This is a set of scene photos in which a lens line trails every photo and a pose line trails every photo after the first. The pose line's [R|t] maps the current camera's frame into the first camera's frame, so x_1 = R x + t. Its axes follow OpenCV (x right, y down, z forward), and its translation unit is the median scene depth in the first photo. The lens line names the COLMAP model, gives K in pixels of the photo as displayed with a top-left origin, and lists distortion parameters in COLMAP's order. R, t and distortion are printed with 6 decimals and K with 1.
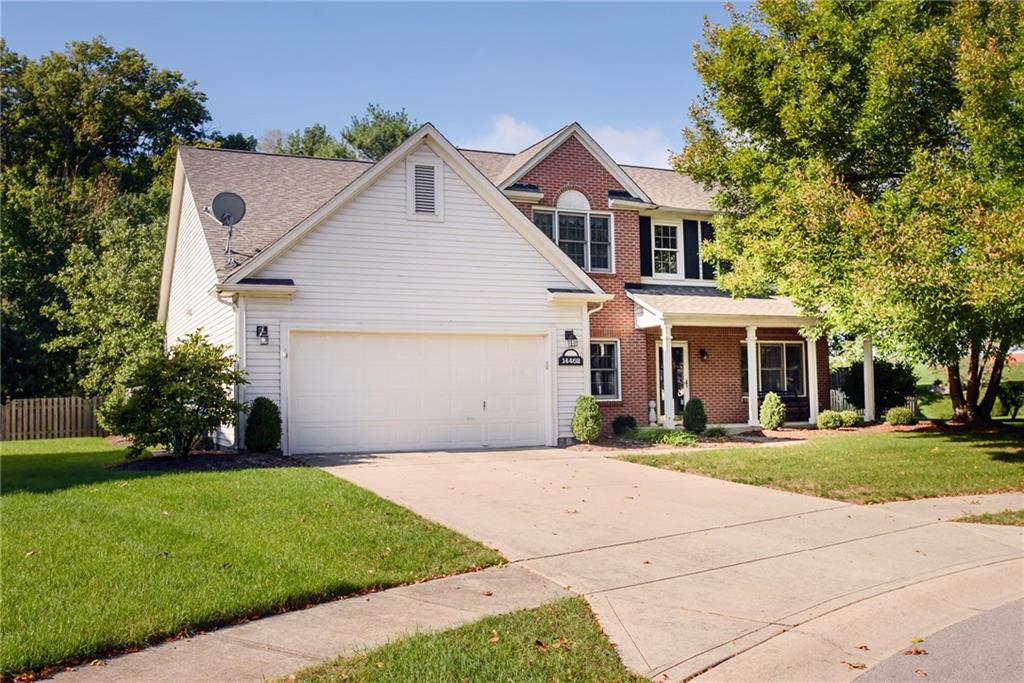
lens RADIAL K [[971.3, 0, 506.7], [0, 971.3, 340.9], [0, 0, 1]] dist [-0.017253, 0.000000]
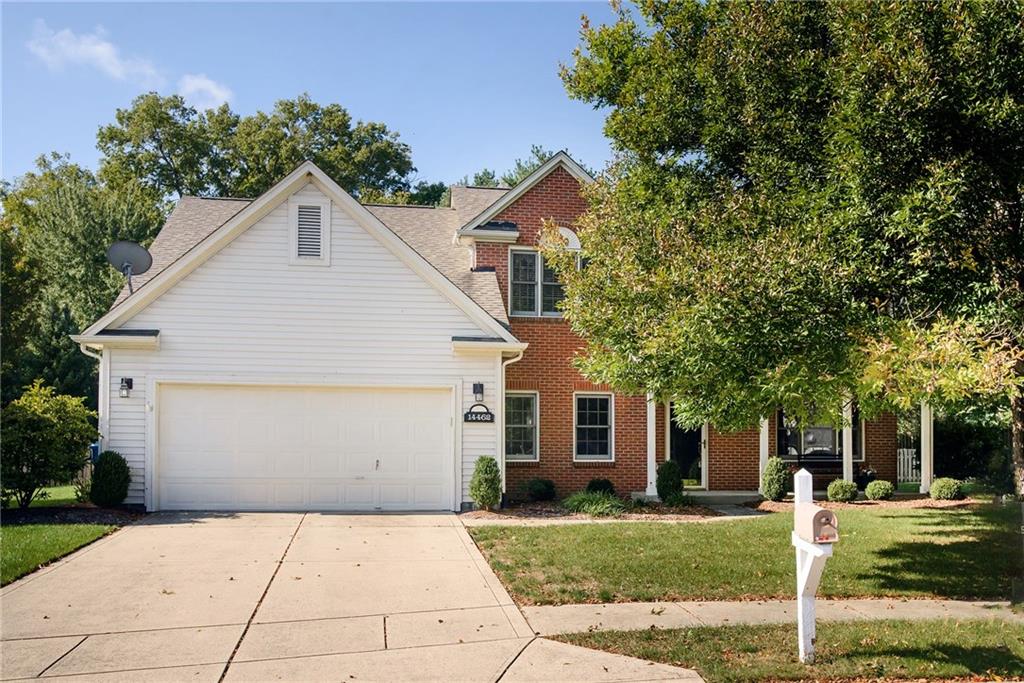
lens RADIAL K [[988.1, 0, 546.9], [0, 988.1, 405.8], [0, 0, 1]] dist [0.018436, 0.000000]
pose [[0.965504, 0.009842, -0.260204, 0.362564], [-0.005329, 0.999823, 0.018044, -0.006760], [0.260335, -0.016034, 0.965385, 0.131024]]
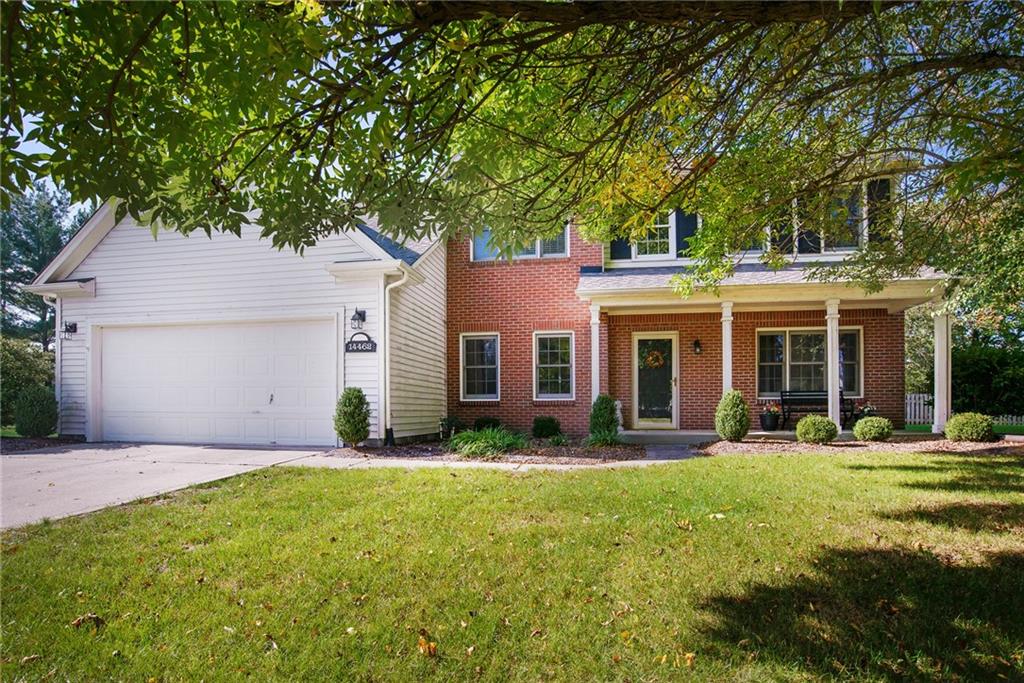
lens RADIAL K [[547.7, 0, 499.8], [0, 547.7, 400.0], [0, 0, 1]] dist [-0.032271, 0.001975]
pose [[0.825585, 0.007121, -0.564234, 0.427344], [0.020656, 0.998869, 0.042830, 0.048388], [0.563900, -0.047014, 0.824504, 0.673329]]
